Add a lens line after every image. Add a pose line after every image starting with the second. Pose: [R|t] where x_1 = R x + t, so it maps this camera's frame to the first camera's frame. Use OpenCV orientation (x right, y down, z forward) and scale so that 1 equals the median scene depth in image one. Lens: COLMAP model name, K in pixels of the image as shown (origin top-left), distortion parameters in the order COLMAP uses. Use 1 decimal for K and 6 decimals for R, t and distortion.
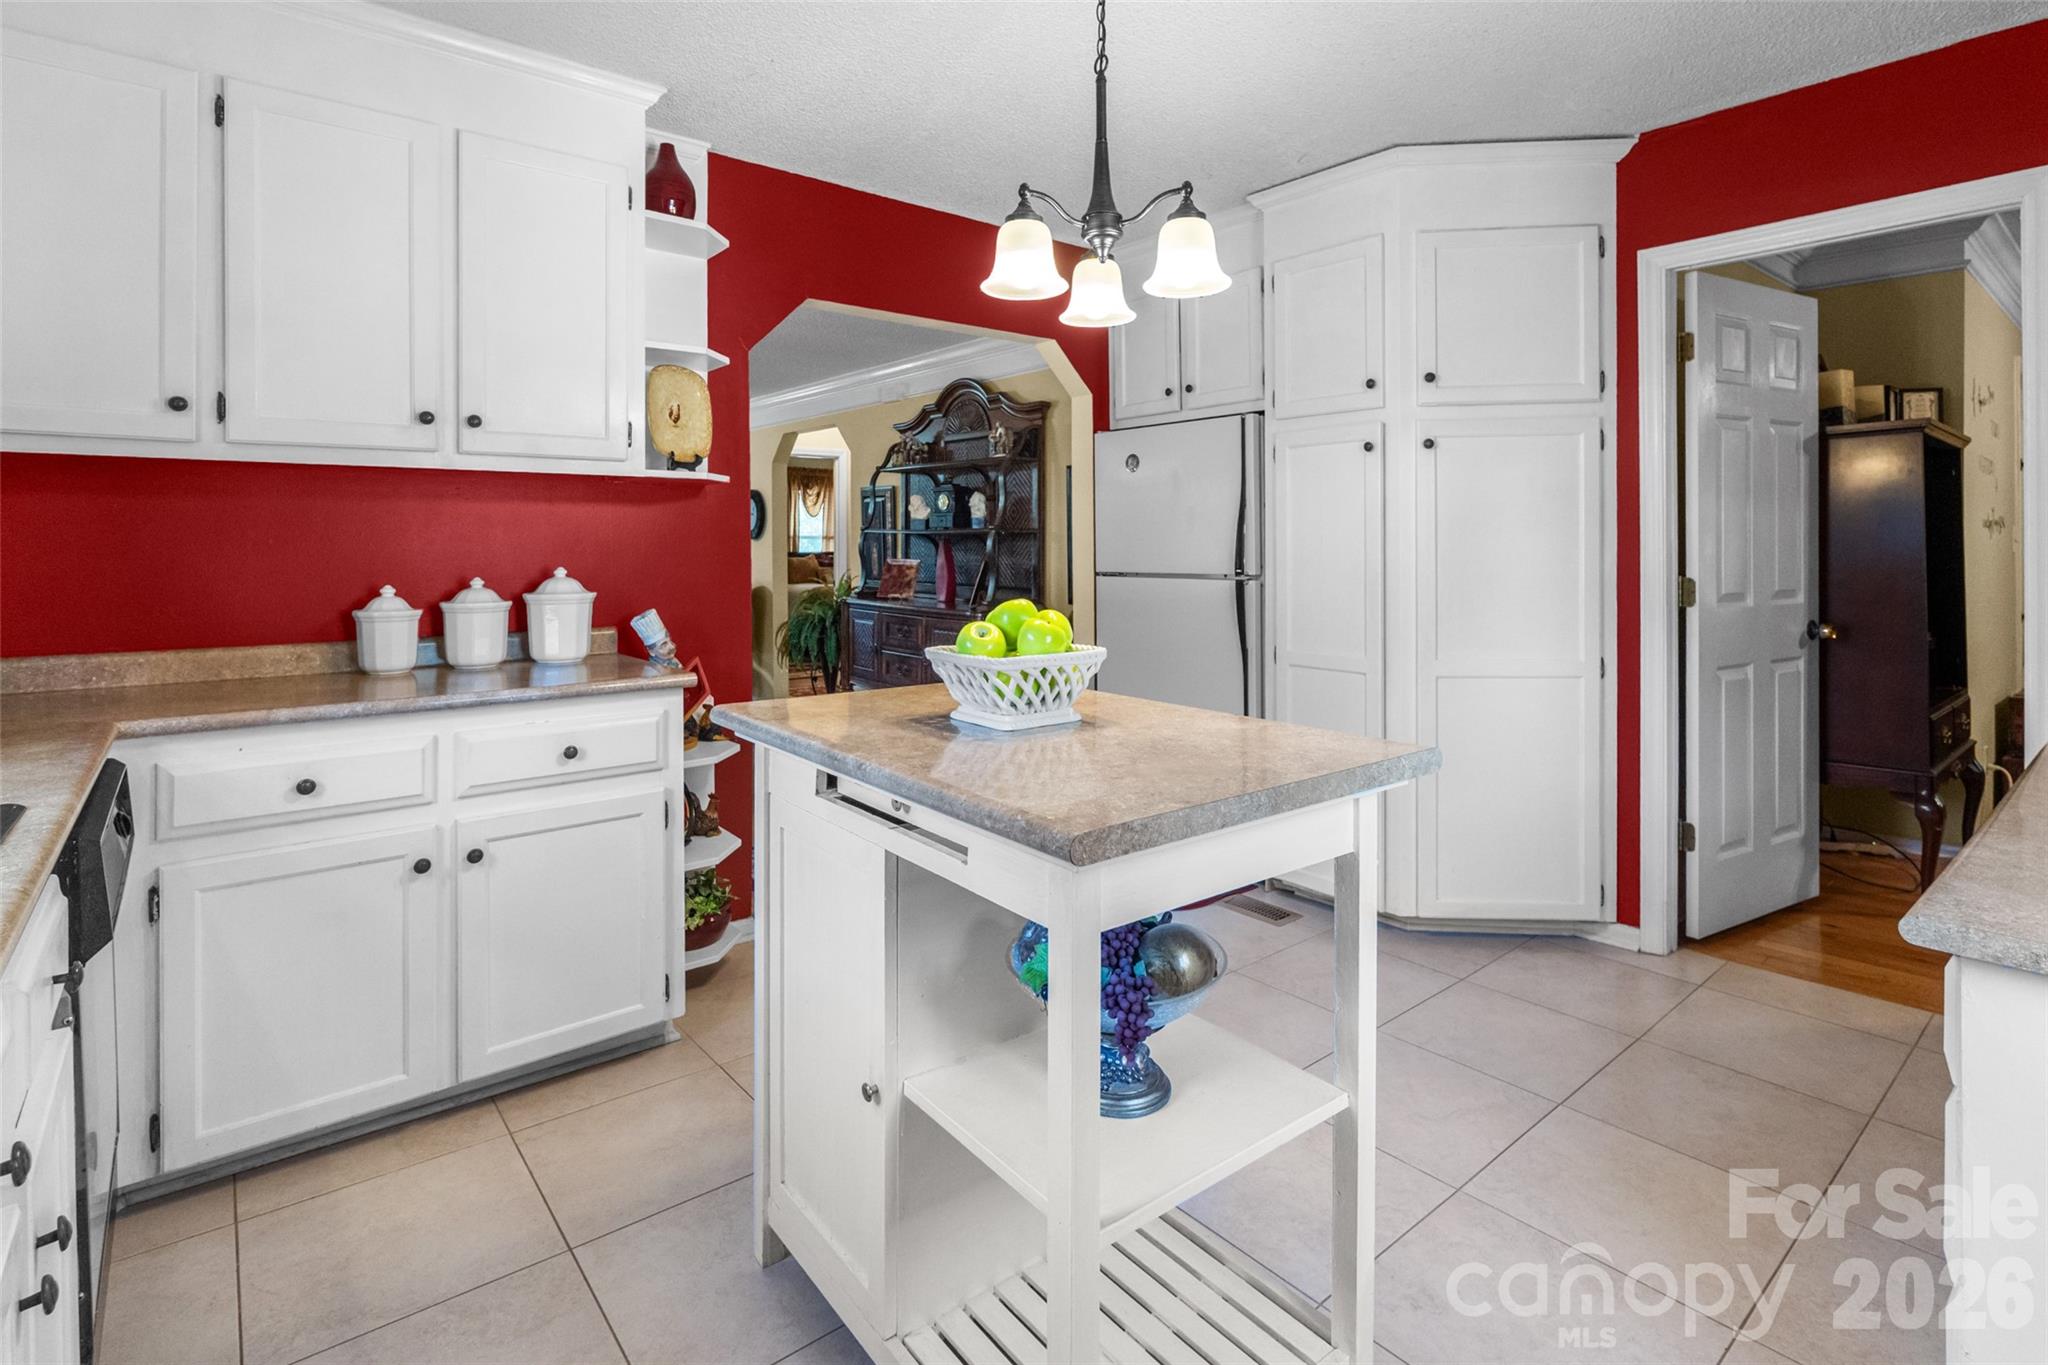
lens RADIAL K [[997.4, 0, 1012.5], [0, 997.4, 547.4], [0, 0, 1]] dist [-0.002512, -0.000278]
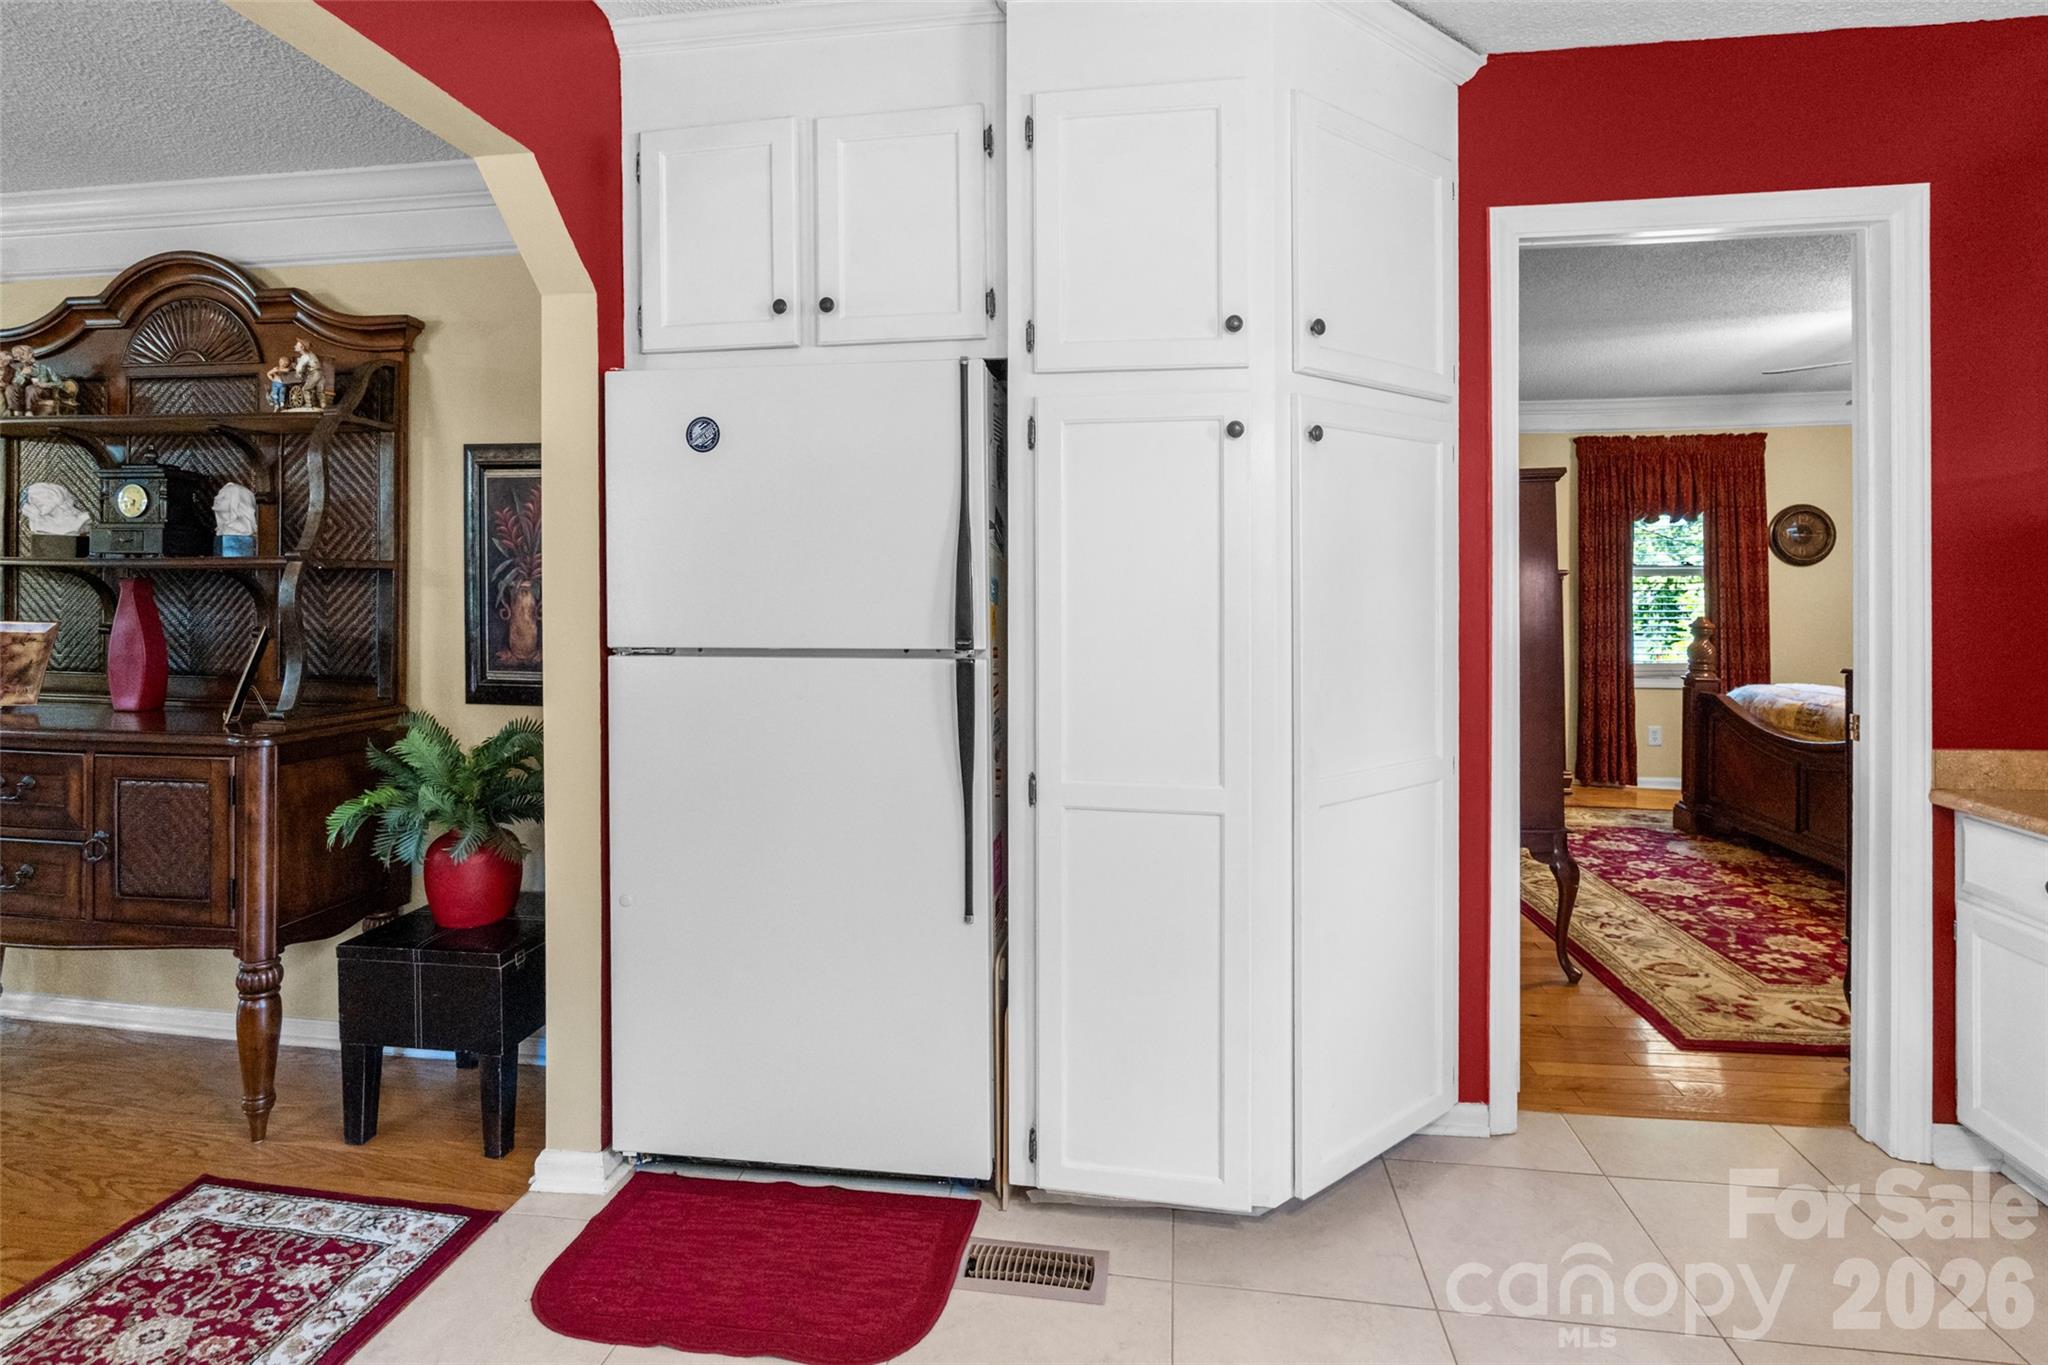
lens RADIAL K [[1008.2, 0, 1024.2], [0, 1008.2, 601.1], [0, 0, 1]] dist [-0.002538, 0.000002]
pose [[0.742108, 0.004714, 0.670264, -0.078519], [-0.004736, 0.999987, -0.001789, 0.001009], [-0.670264, -0.001846, 0.742121, 0.377859]]
